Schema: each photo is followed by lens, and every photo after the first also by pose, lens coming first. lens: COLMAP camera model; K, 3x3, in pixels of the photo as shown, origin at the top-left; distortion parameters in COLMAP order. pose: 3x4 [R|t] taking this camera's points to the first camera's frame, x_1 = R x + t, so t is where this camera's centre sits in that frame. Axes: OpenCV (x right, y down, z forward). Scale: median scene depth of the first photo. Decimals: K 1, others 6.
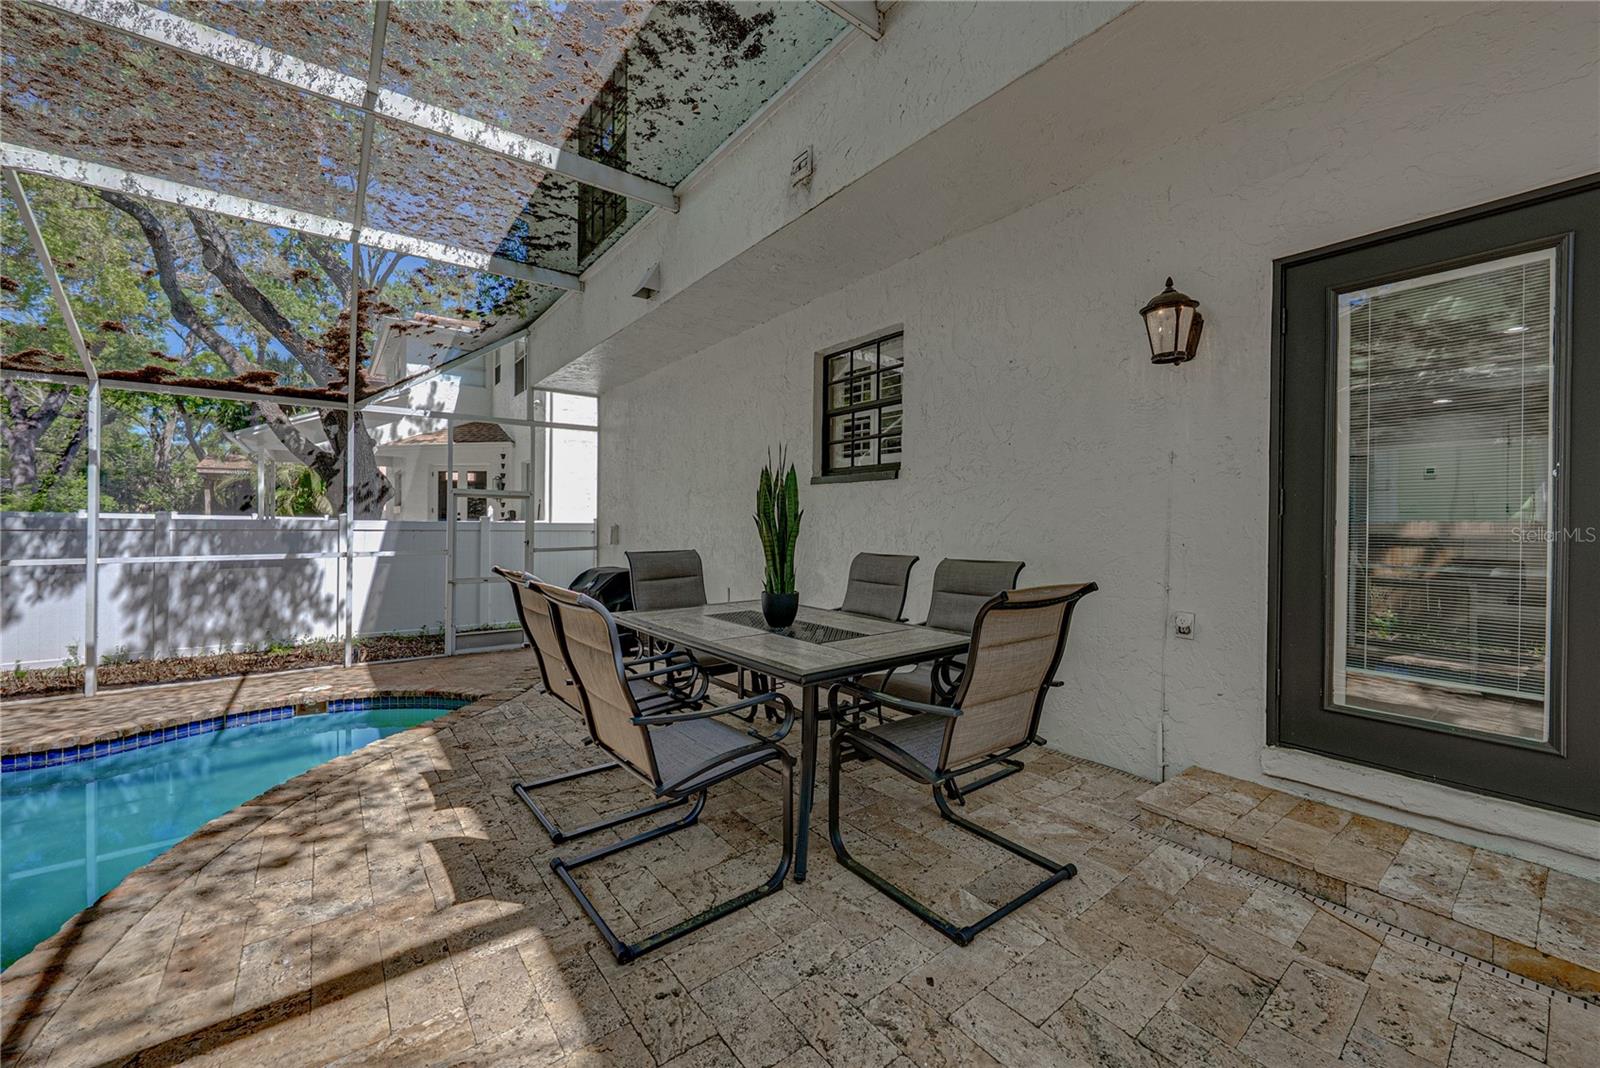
lens RADIAL K [[606.2, 0, 807.5], [0, 606.2, 535.0], [0, 0, 1]] dist [-0.001465, 0.000246]
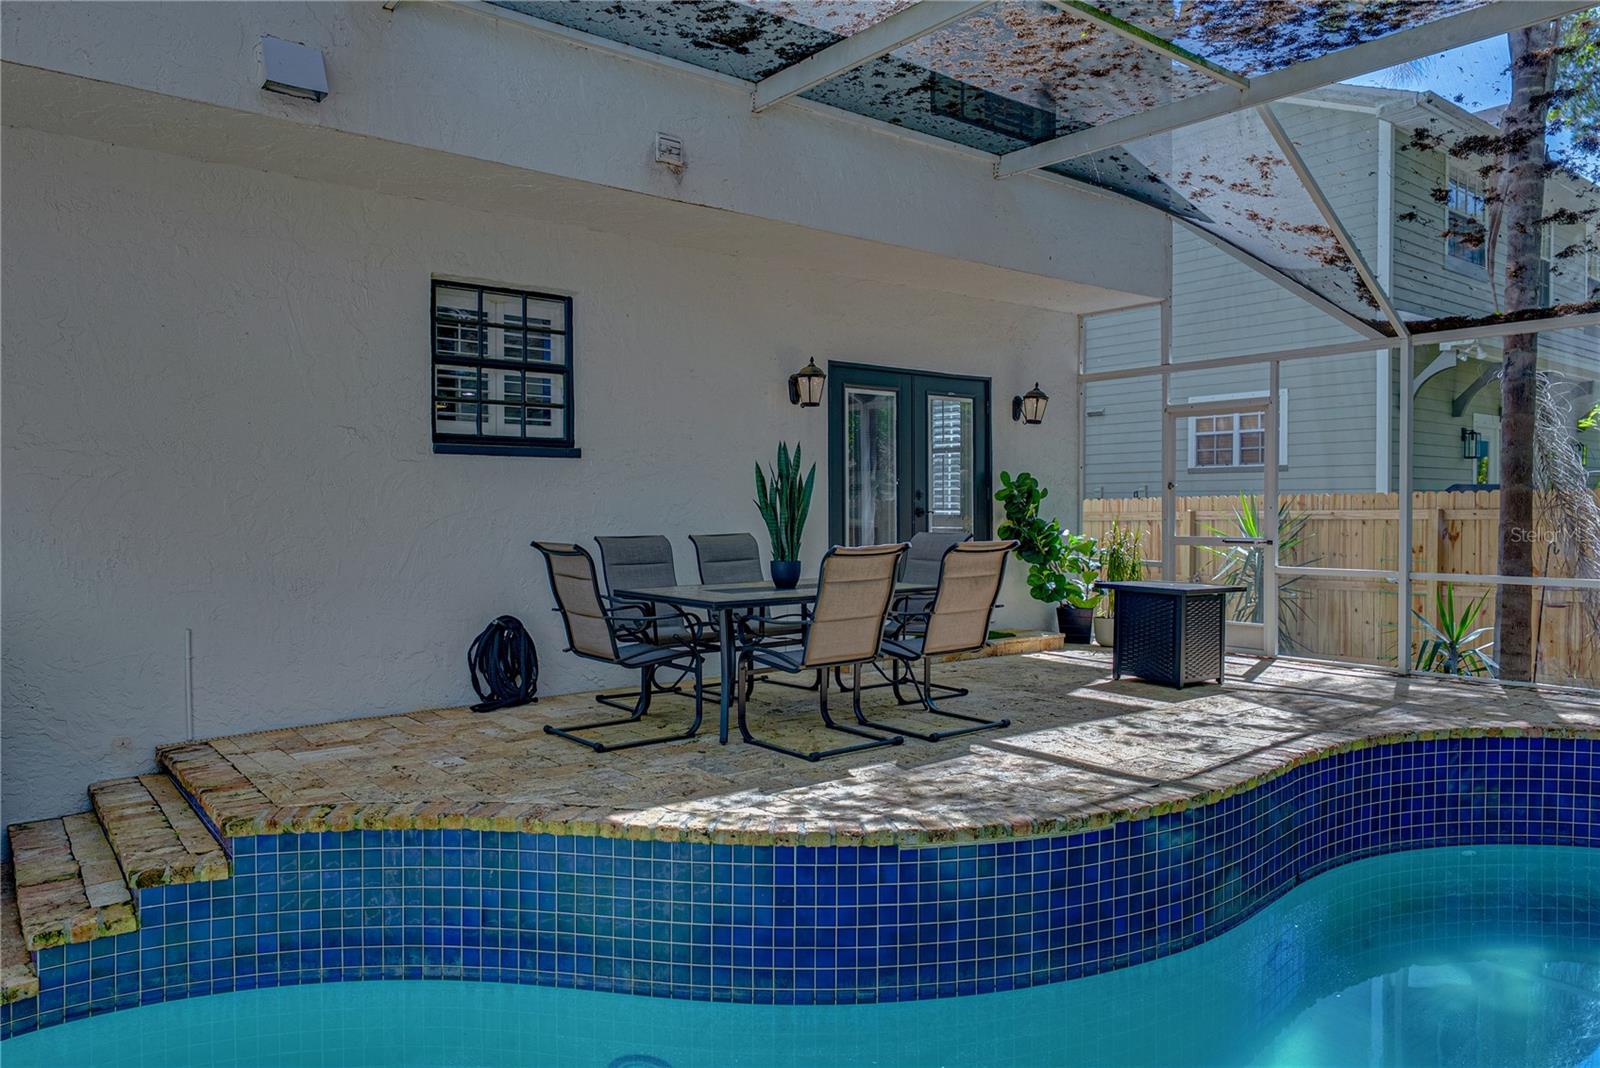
lens RADIAL K [[1072.9, 0, 801.9], [0, 1072.9, 537.1], [0, 0, 1]] dist [0.001964, -0.000075]
pose [[-0.016407, -0.026034, 0.999526, -2.018536], [0.029421, 0.999216, 0.026508, -0.002818], [-0.999432, 0.029842, -0.015628, 0.919815]]
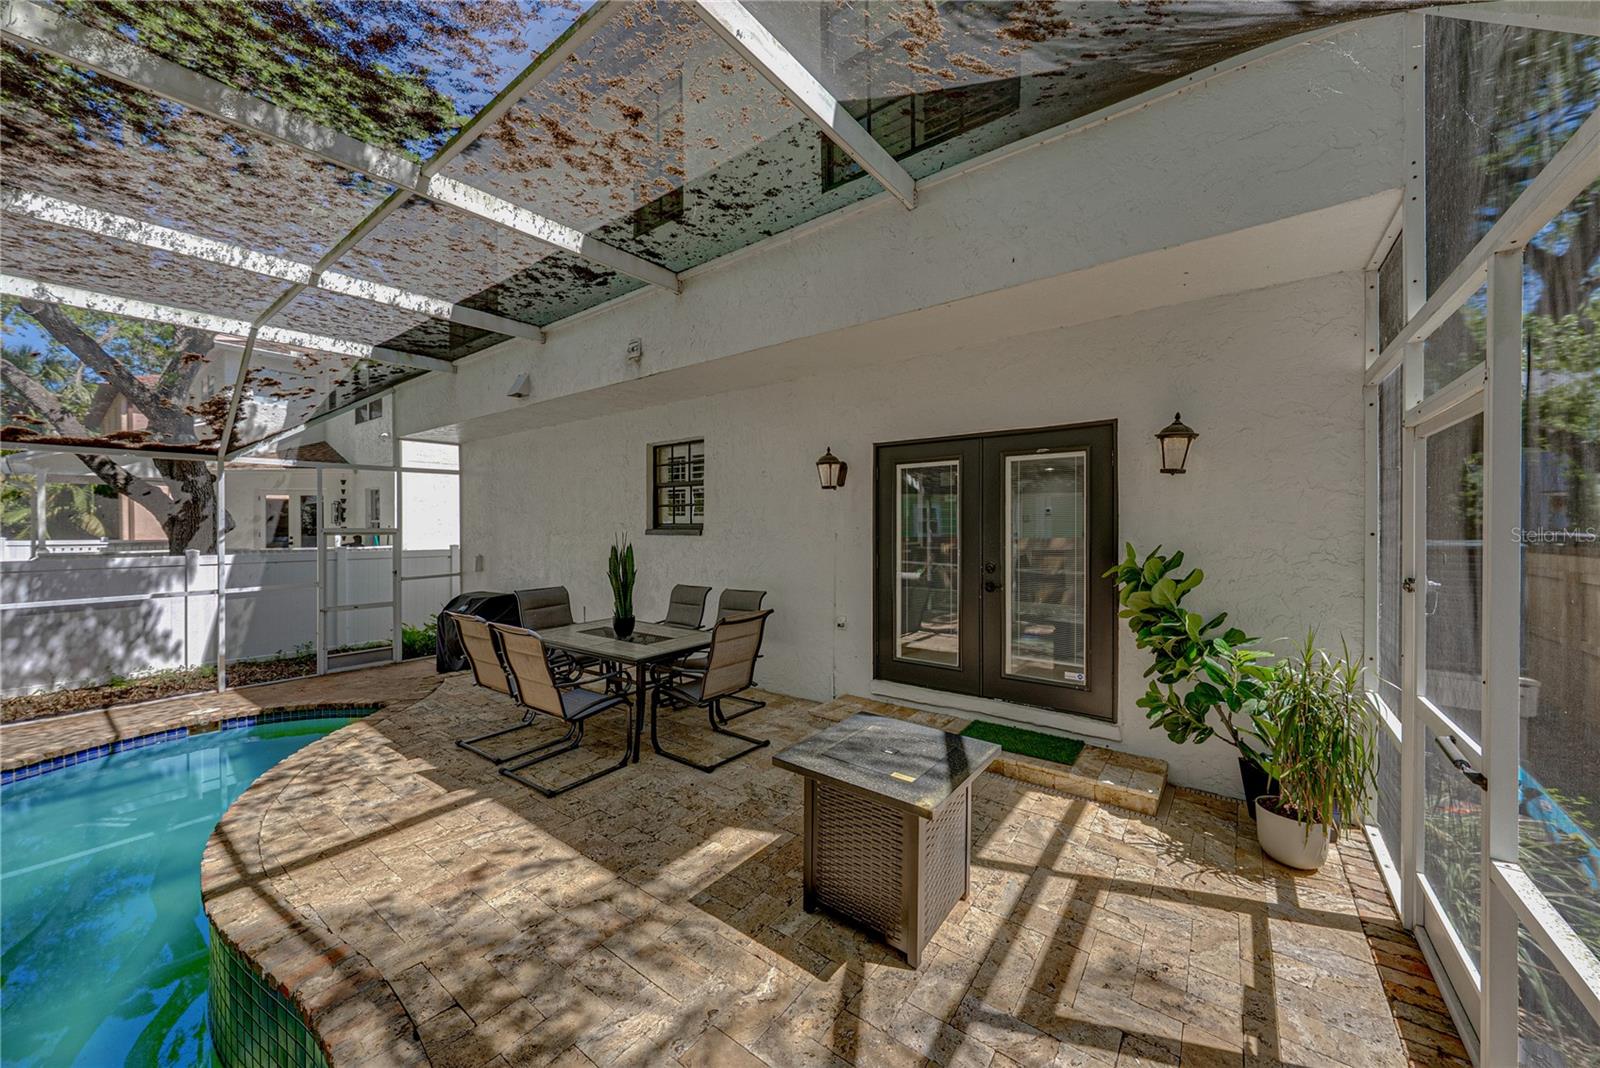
lens RADIAL K [[581.6, 0, 811.9], [0, 581.6, 529.1], [0, 0, 1]] dist [-0.001961, 0.000407]
pose [[0.964697, -0.013458, 0.263016, 0.035993], [0.015769, 0.999853, -0.006674, -0.121245], [-0.262888, 0.010586, 0.964768, -0.674165]]
